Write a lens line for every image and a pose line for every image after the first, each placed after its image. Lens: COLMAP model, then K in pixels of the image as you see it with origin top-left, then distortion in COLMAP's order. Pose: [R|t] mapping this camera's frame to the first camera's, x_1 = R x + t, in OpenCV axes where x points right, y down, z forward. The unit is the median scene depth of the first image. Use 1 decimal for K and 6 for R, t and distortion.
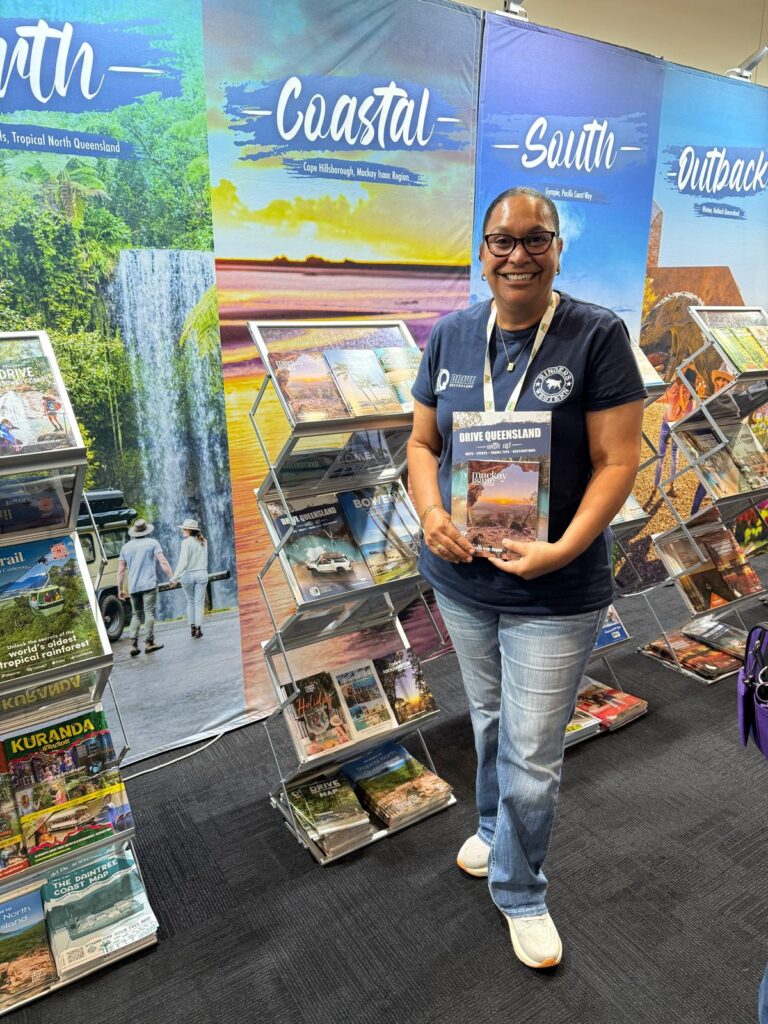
lens RADIAL K [[753.6, 0, 394.3], [0, 753.6, 516.7], [0, 0, 1]] dist [0.042269, -0.060416]
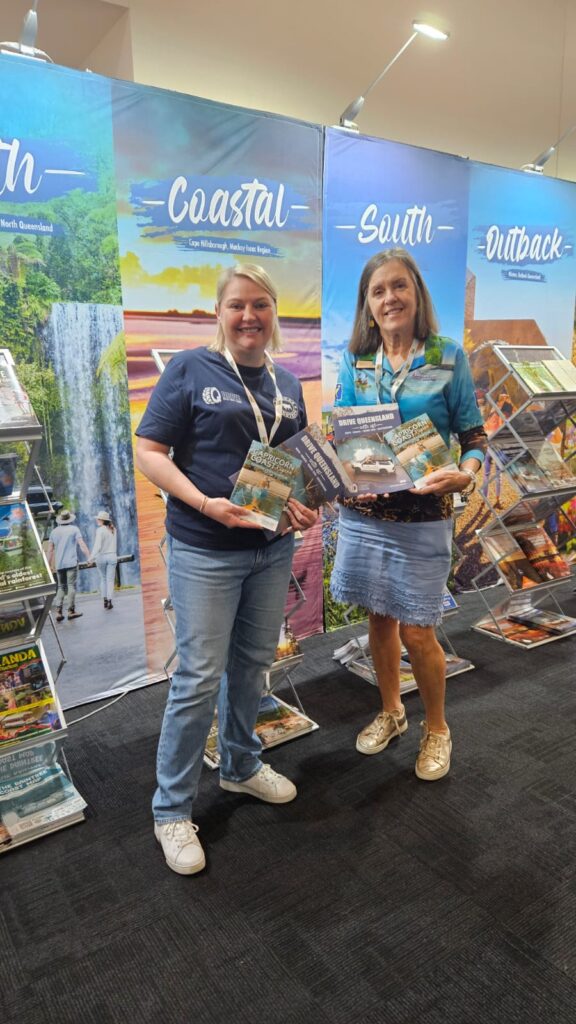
lens RADIAL K [[723.8, 0, 289.1], [0, 723.8, 517.7], [0, 0, 1]] dist [0.057771, -0.039082]
pose [[0.999446, -0.024408, 0.022619, 0.013081], [0.026329, 0.995690, -0.088933, 0.129326], [-0.020351, 0.089479, 0.995781, -0.218694]]
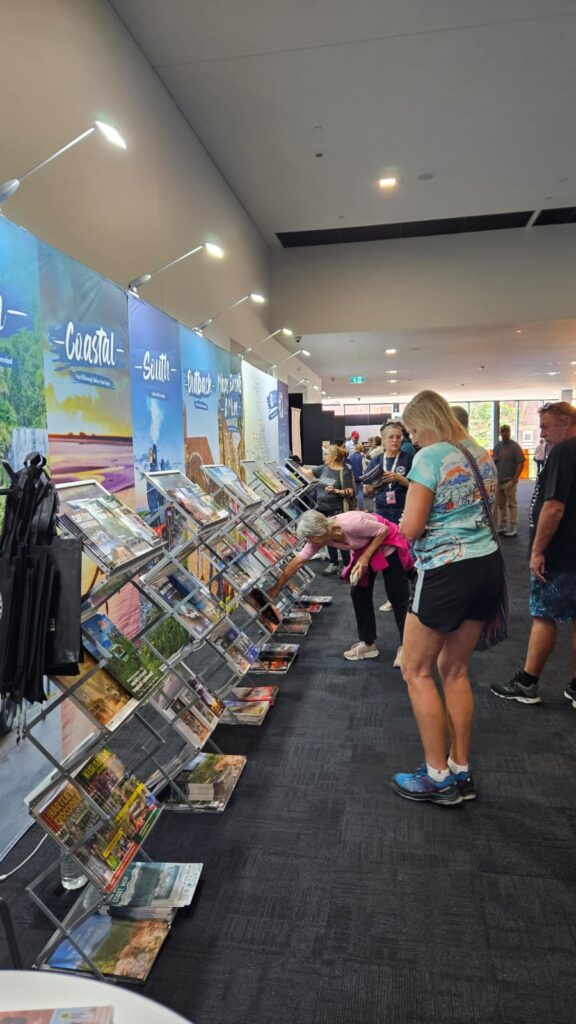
lens RADIAL K [[679.0, 0, 290.9], [0, 679.0, 515.6], [0, 0, 1]] dist [0.002191, 0.001055]
pose [[0.674839, -0.087752, 0.732729, -0.830992], [0.231087, 0.968097, -0.096891, 0.039340], [-0.700850, 0.234710, 0.673588, -0.148008]]
